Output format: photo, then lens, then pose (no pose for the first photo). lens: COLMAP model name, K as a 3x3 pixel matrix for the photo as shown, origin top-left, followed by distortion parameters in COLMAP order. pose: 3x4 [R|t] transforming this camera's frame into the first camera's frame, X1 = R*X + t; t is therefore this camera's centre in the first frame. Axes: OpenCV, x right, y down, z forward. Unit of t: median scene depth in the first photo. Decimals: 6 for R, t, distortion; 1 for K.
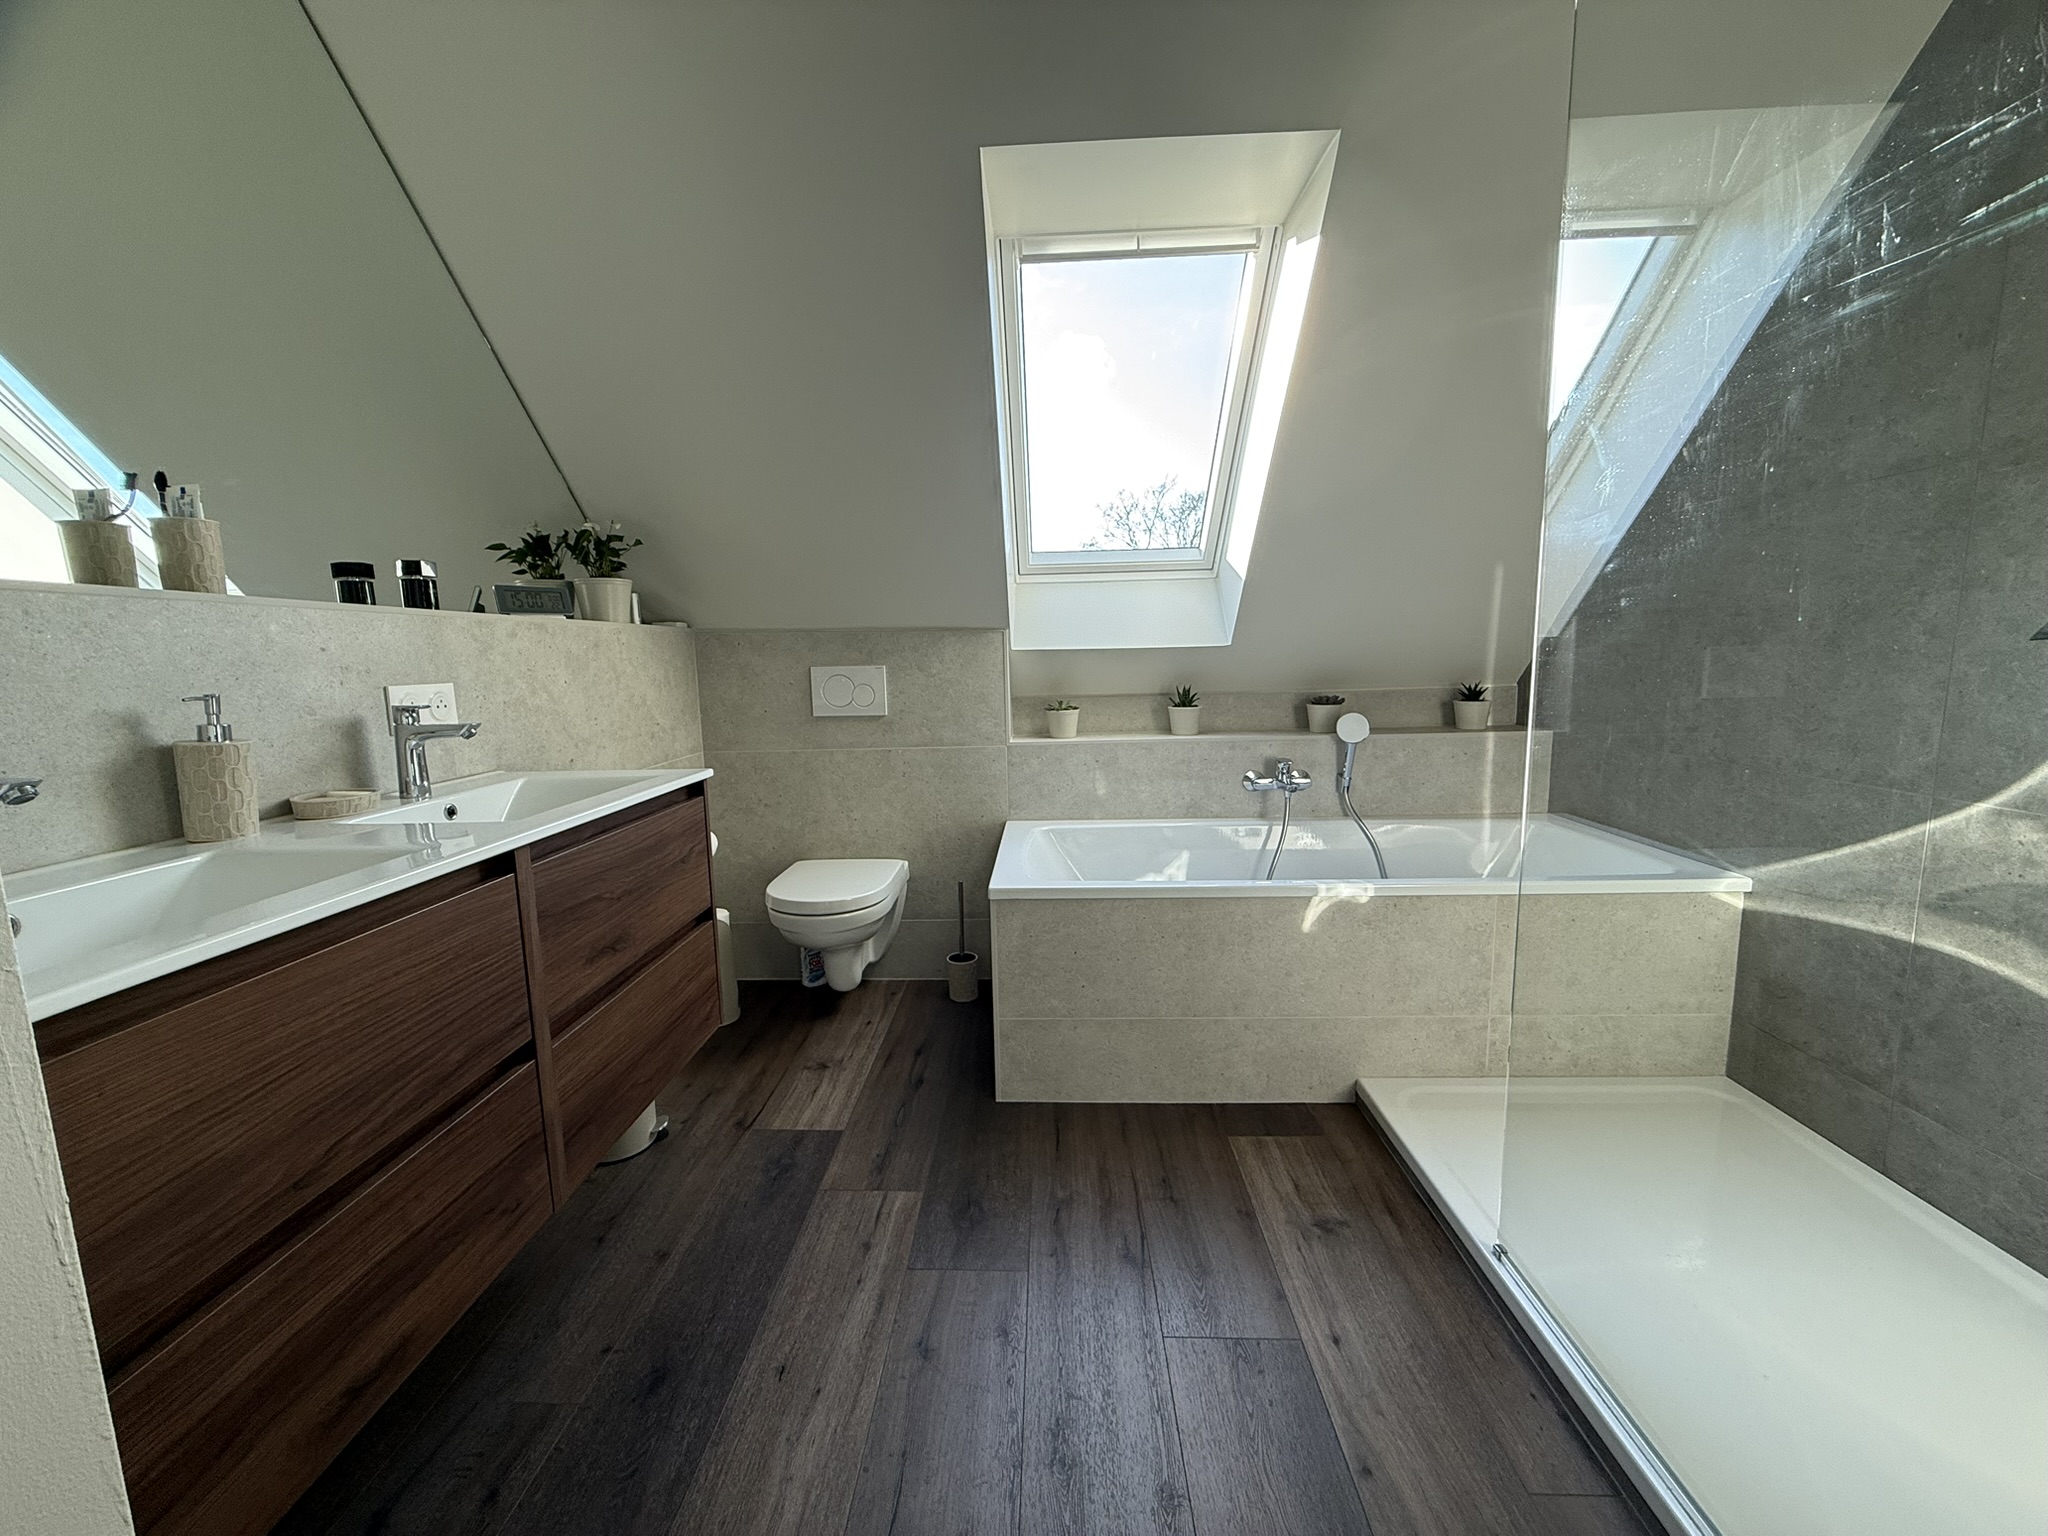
lens RADIAL K [[818.4, 0, 1018.1], [0, 818.4, 770.6], [0, 0, 1]] dist [-0.000122, 0.000245]
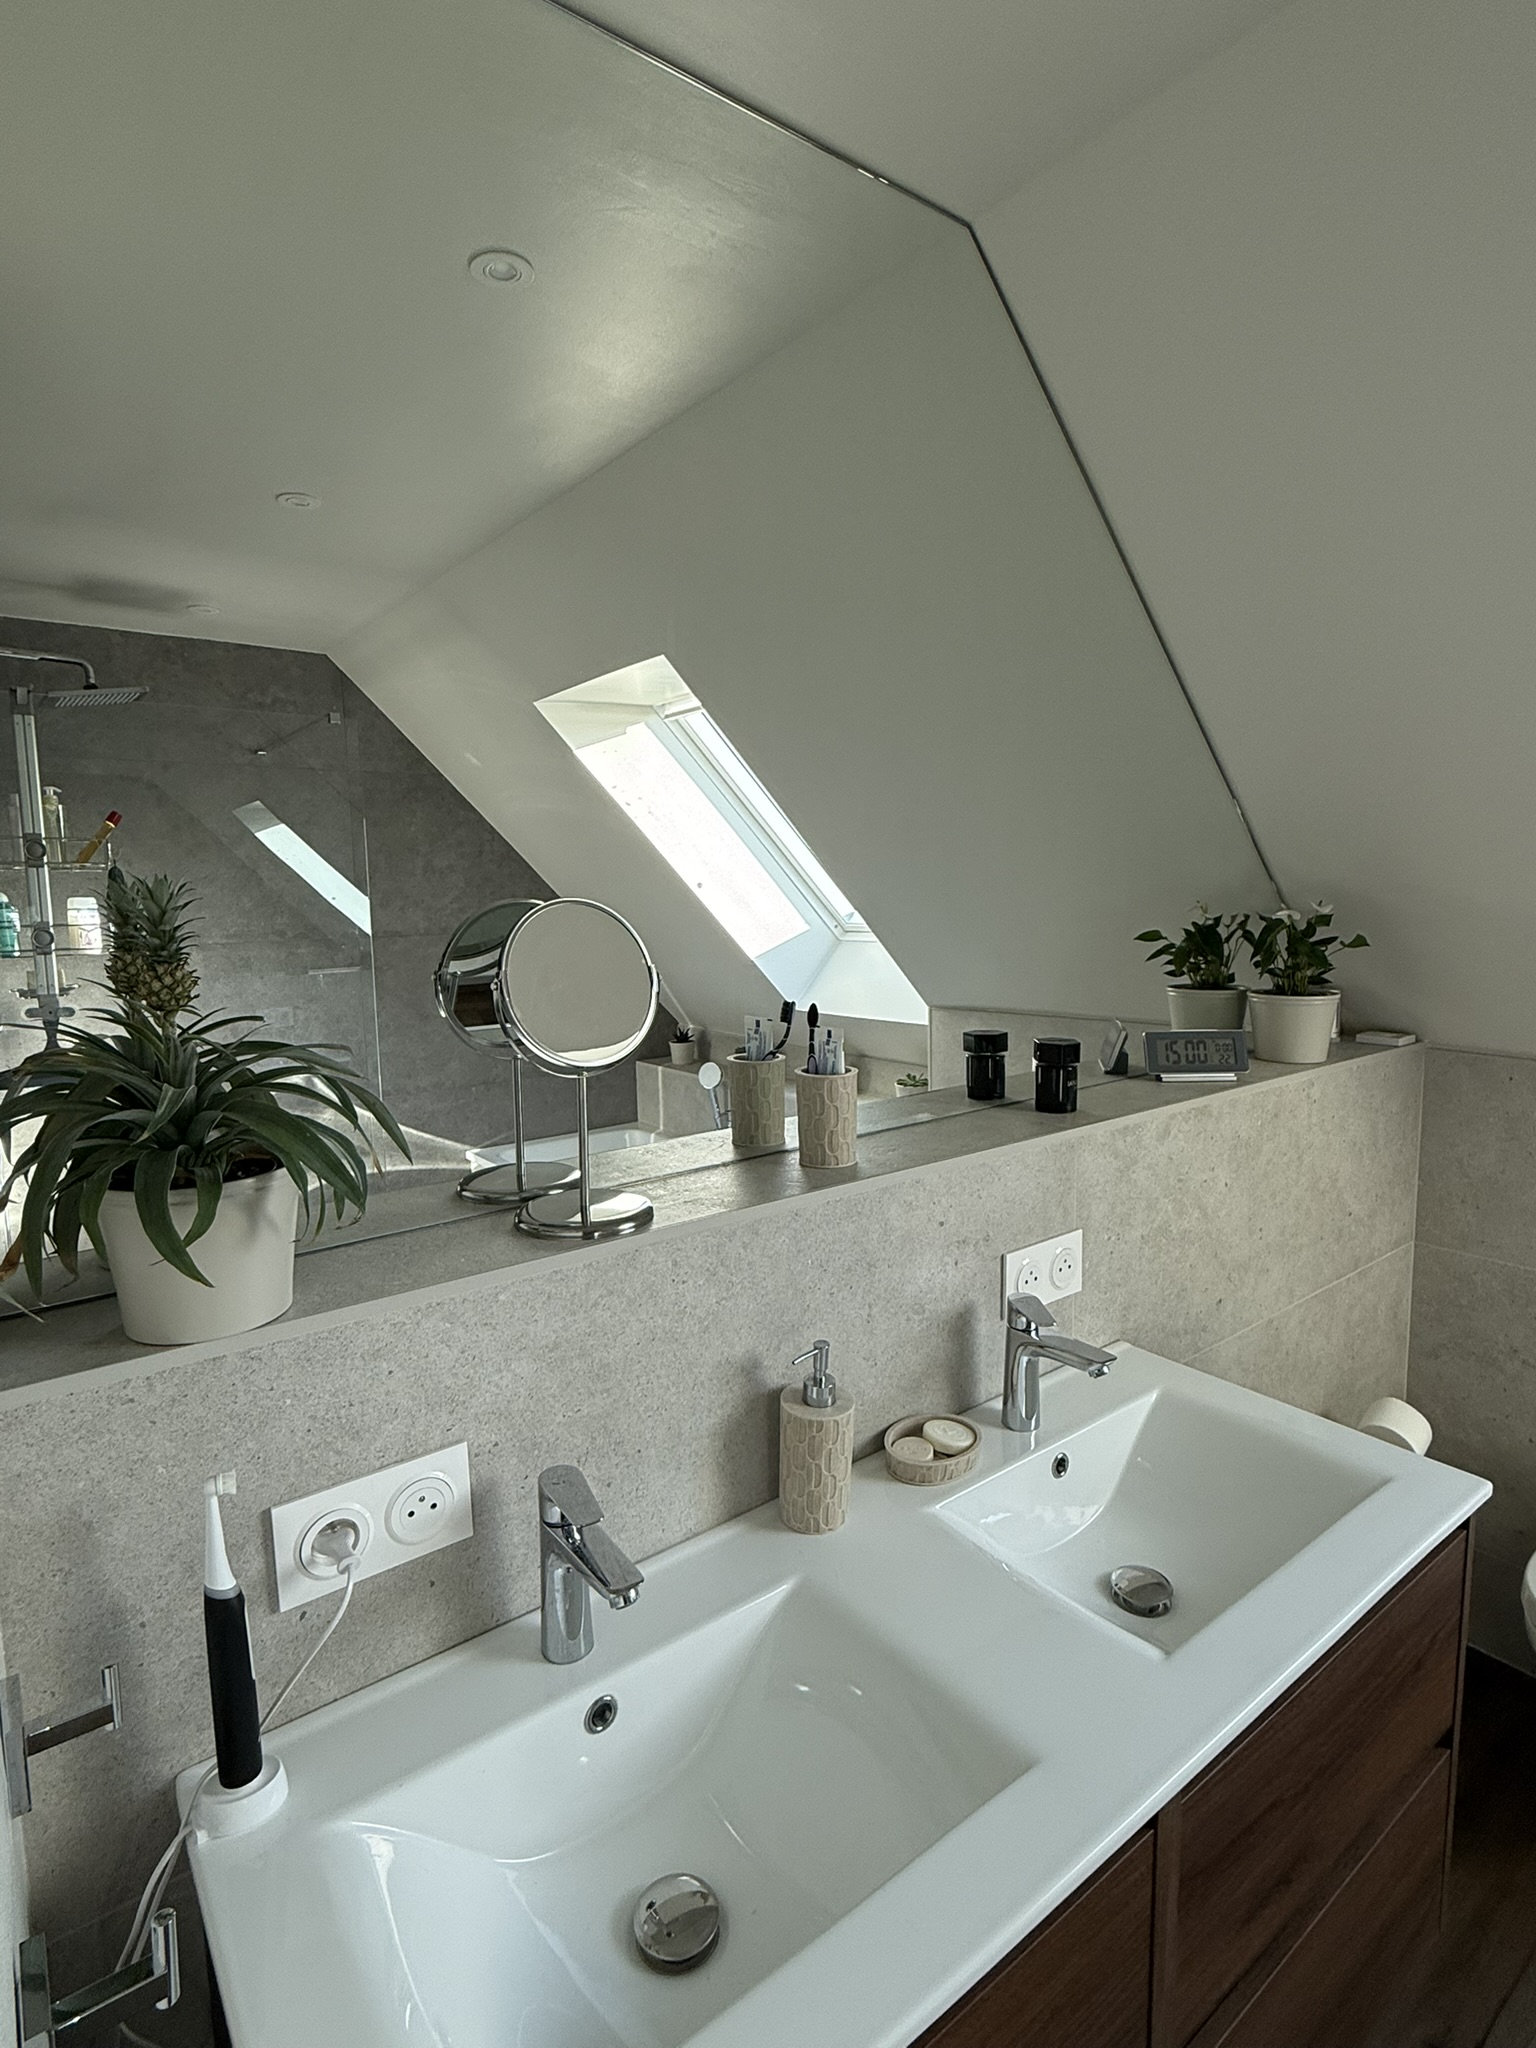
lens RADIAL K [[1069.2, 0, 765.3], [0, 1069.2, 1024.1], [0, 0, 1]] dist [0.004201, 0.001273]
pose [[0.645568, 0.104894, -0.756465, -0.170502], [-0.104390, 0.993346, 0.048655, -0.260386], [0.756535, 0.047557, 0.652222, 0.170210]]
